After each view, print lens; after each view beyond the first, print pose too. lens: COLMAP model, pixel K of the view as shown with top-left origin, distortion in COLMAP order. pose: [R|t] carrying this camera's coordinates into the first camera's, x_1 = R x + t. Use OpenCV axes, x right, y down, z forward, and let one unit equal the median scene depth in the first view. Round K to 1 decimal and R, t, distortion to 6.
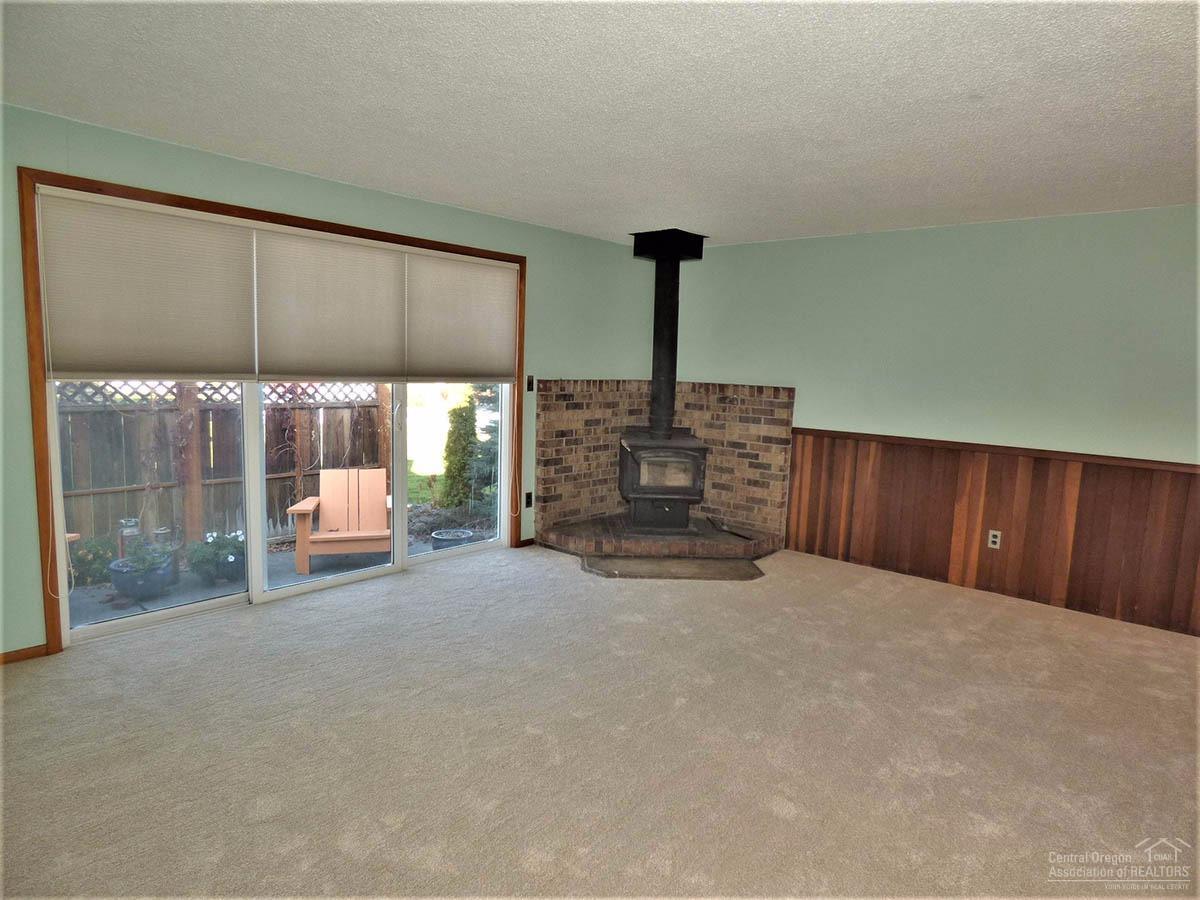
lens RADIAL K [[736.3, 0, 600.0], [0, 736.3, 450.0], [0, 0, 1]] dist [-0.004151, 0.002608]
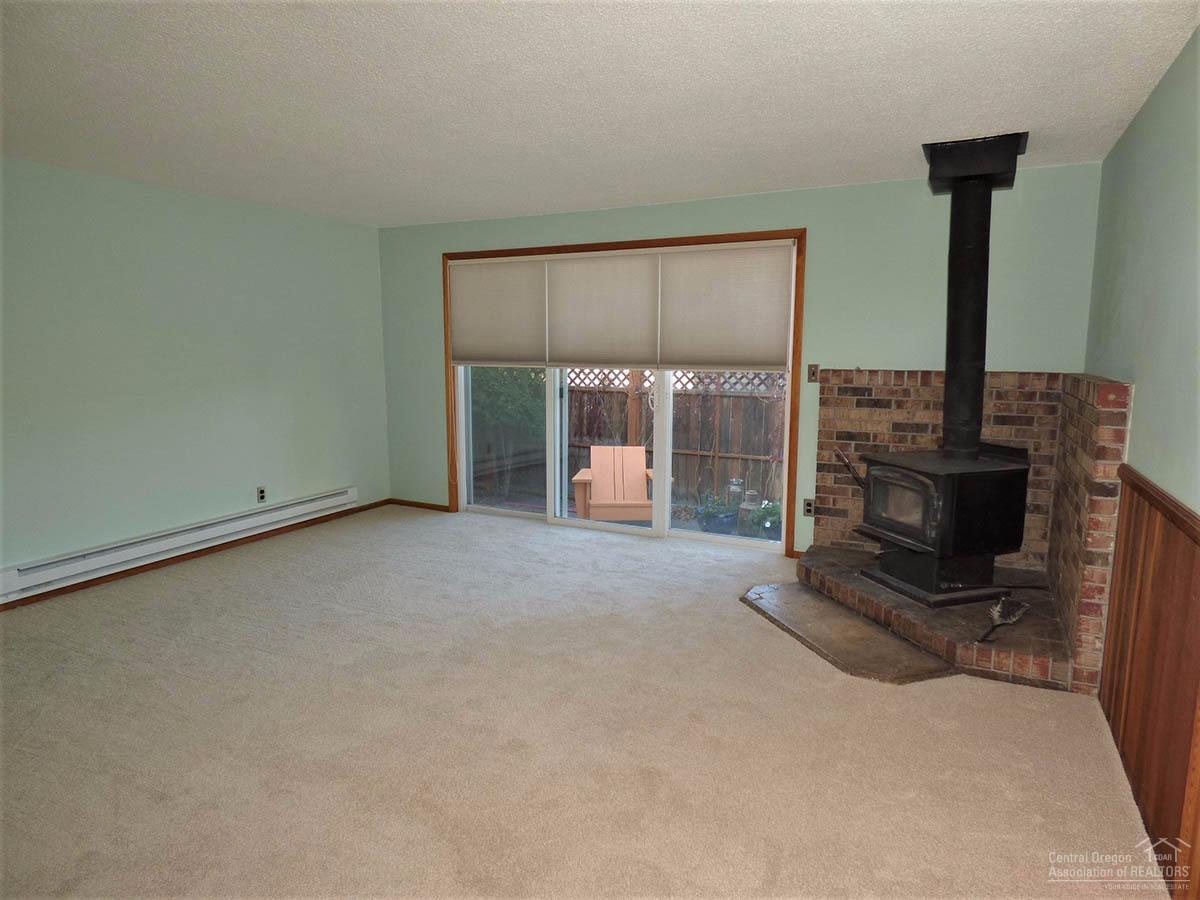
lens RADIAL K [[717.5, 0, 598.3], [0, 717.5, 436.0], [0, 0, 1]] dist [-0.002168, 0.000656]
pose [[0.265729, 0.086972, -0.960117, 0.644664], [-0.107562, 0.992379, 0.060124, -0.040651], [0.958028, 0.087296, 0.273059, 0.526546]]
